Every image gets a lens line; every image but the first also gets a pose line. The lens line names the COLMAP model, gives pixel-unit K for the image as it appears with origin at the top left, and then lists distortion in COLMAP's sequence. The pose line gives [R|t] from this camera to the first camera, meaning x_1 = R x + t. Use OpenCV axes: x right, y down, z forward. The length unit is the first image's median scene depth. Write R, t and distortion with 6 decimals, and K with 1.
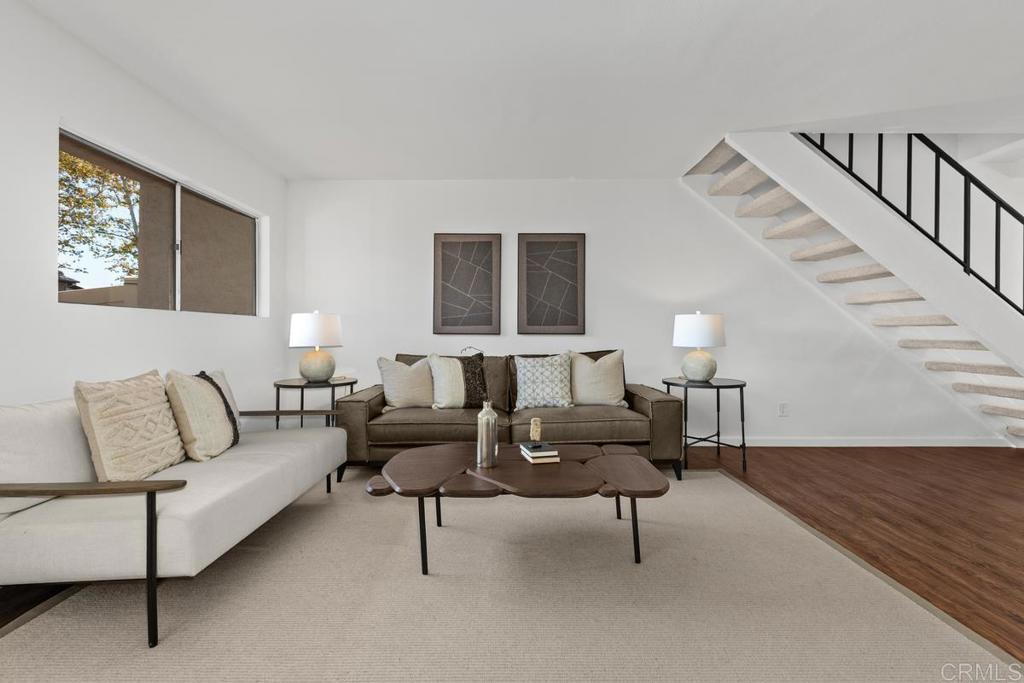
lens RADIAL K [[453.5, 0, 513.1], [0, 453.5, 335.2], [0, 0, 1]] dist [0.009974, 0.000321]
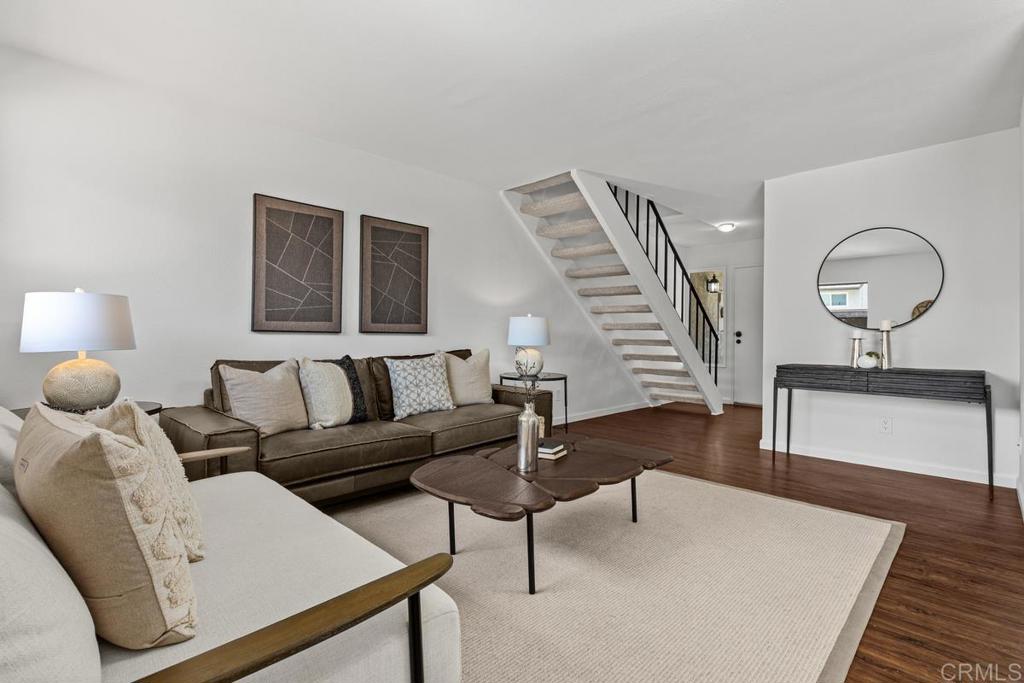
lens RADIAL K [[475.8, 0, 511.2], [0, 475.8, 341.4], [0, 0, 1]] dist [-0.003240, -0.000041]
pose [[0.714218, -0.003855, 0.699912, -0.445223], [-0.006079, 0.999913, 0.011711, 0.001875], [-0.699897, -0.012619, 0.714133, 0.174580]]
